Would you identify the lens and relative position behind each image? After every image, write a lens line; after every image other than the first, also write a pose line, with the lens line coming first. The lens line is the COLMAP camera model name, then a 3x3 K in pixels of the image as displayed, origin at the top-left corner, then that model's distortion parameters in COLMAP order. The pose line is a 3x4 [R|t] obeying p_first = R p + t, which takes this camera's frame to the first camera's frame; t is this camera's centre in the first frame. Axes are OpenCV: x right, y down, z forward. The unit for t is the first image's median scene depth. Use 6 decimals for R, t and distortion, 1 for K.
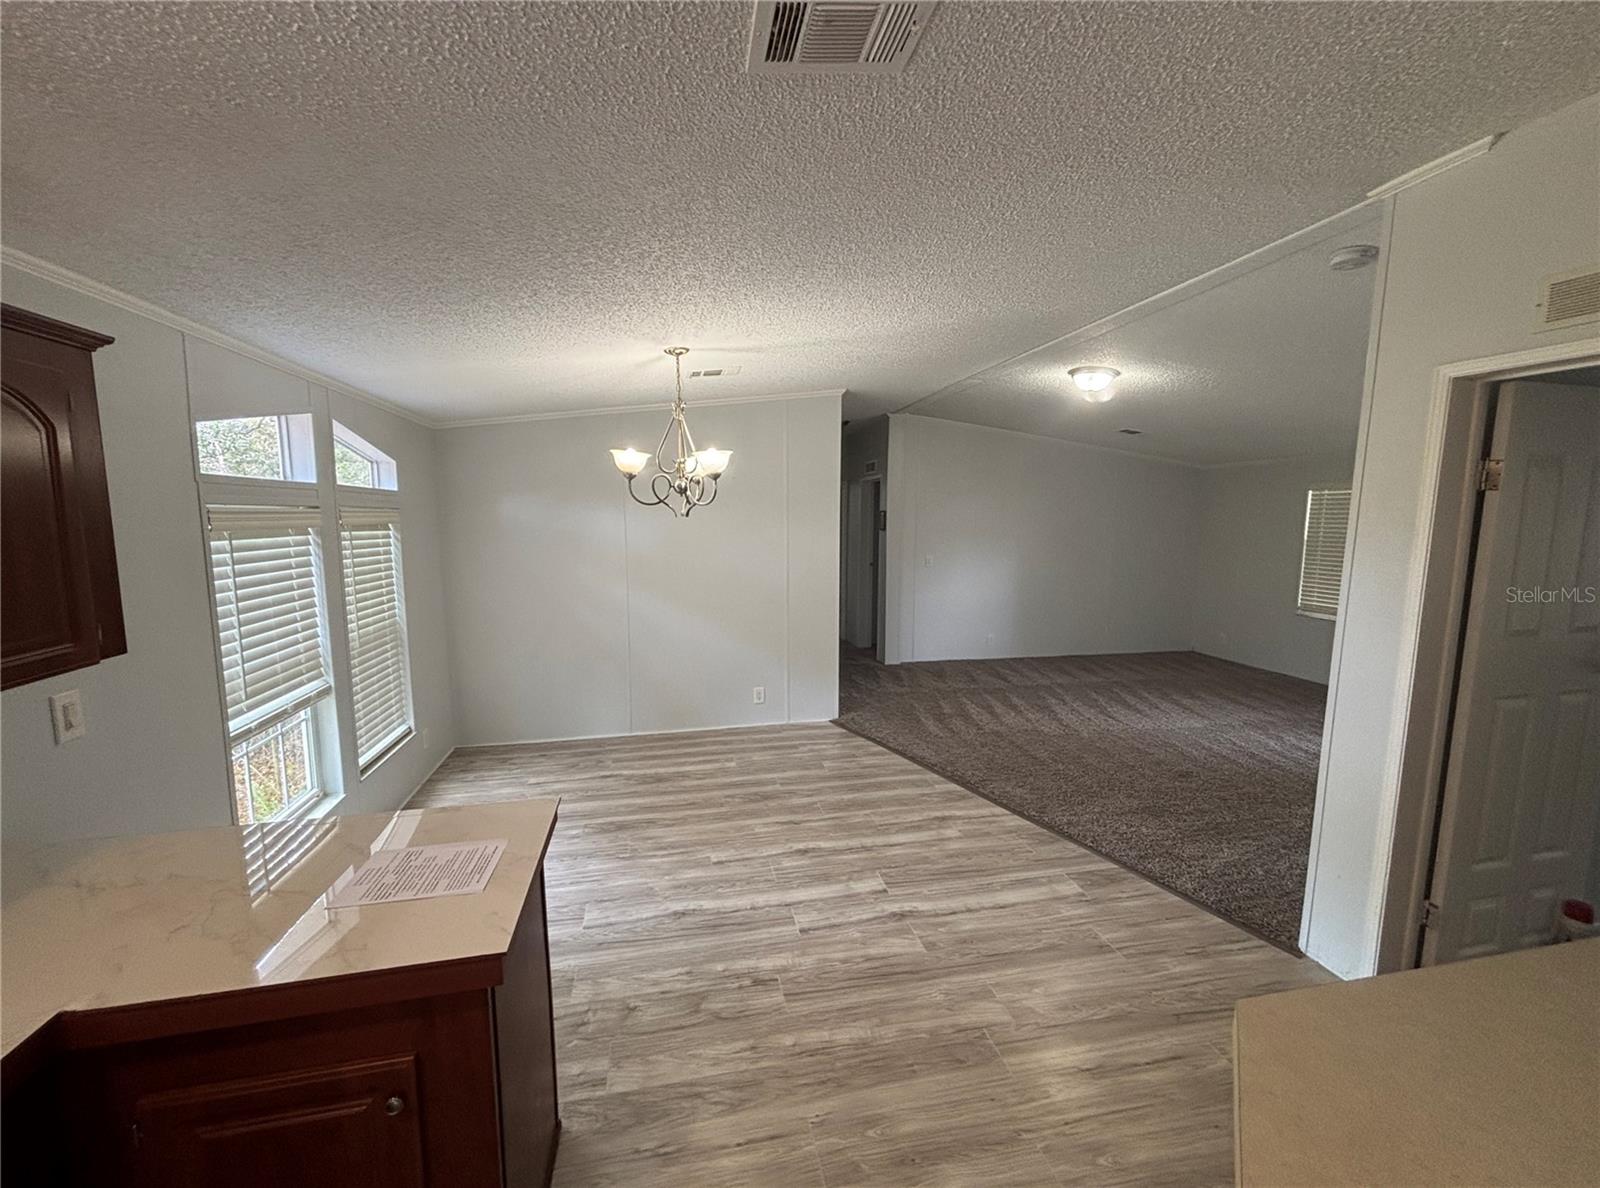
lens RADIAL K [[642.3, 0, 803.8], [0, 642.3, 596.2], [0, 0, 1]] dist [-0.010099, 0.000409]
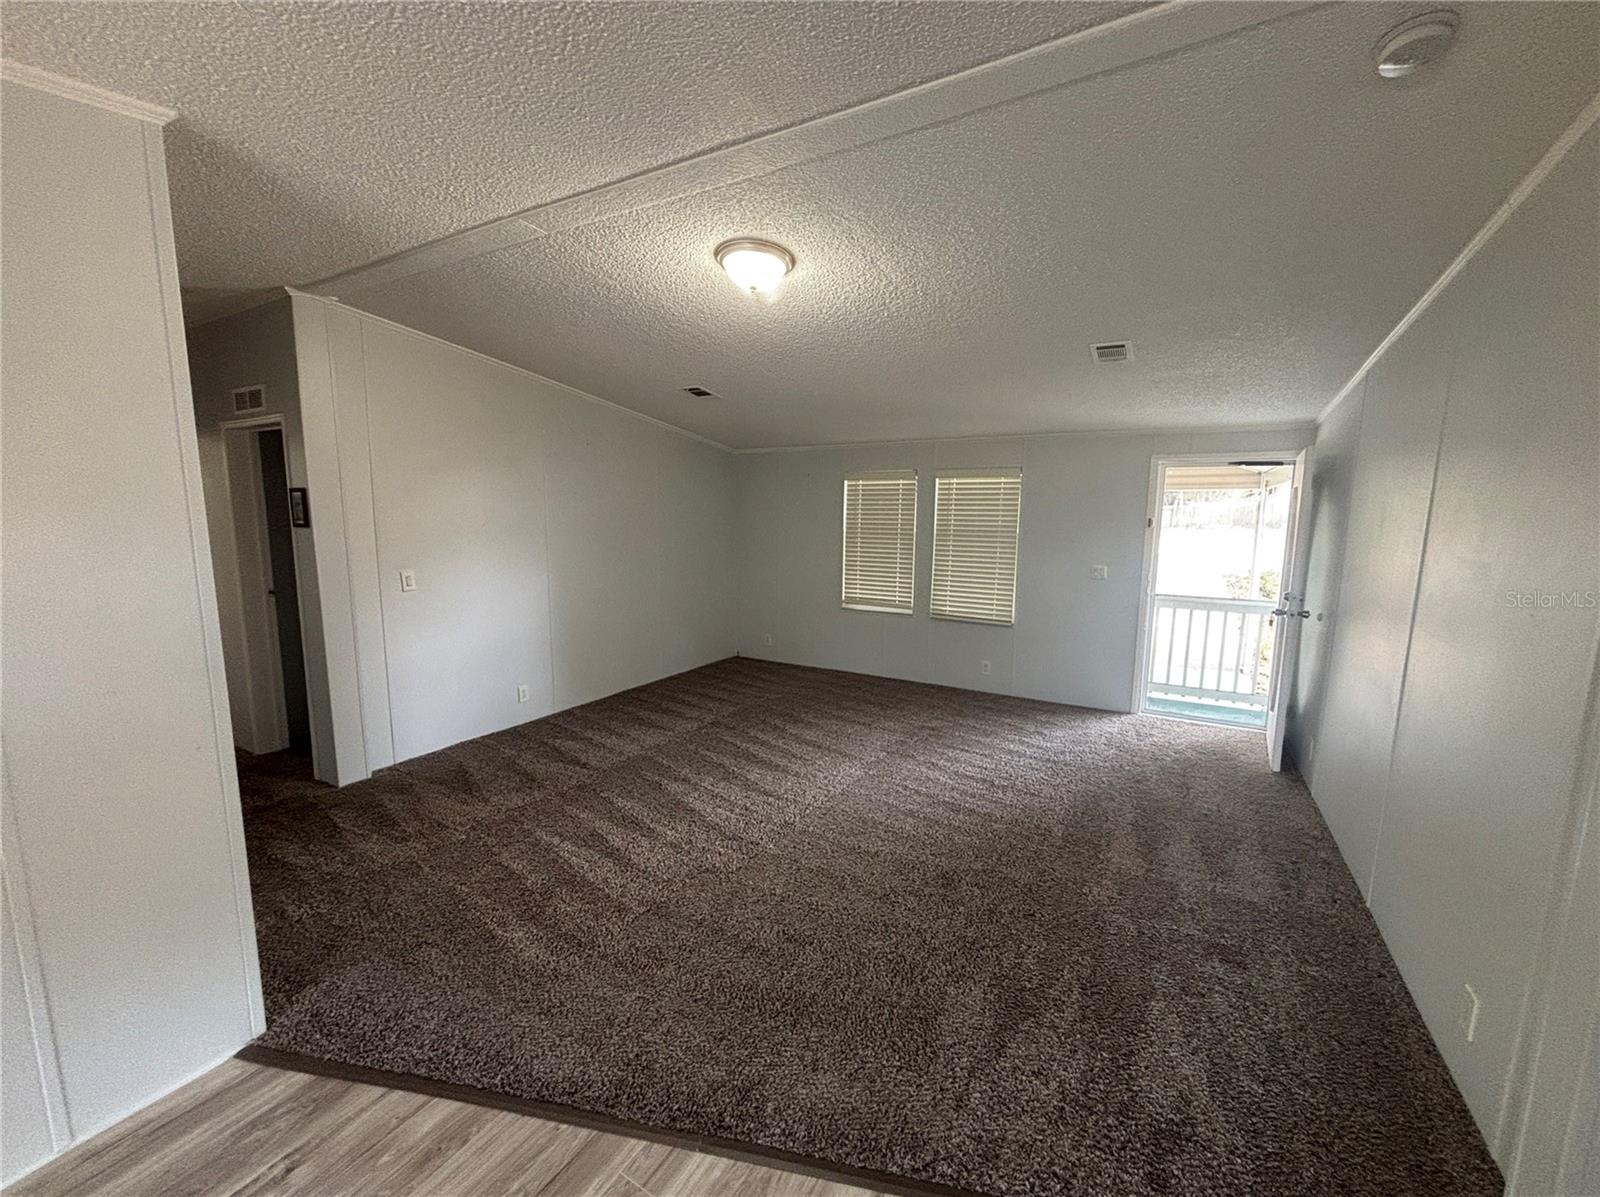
lens RADIAL K [[642.3, 0, 810.3], [0, 642.3, 598.8], [0, 0, 1]] dist [-0.010099, 0.000409]
pose [[0.656443, -0.095798, 0.748268, 0.007677], [0.079082, 0.995178, 0.058031, -0.055052], [-0.750219, 0.021081, 0.660853, 0.464093]]
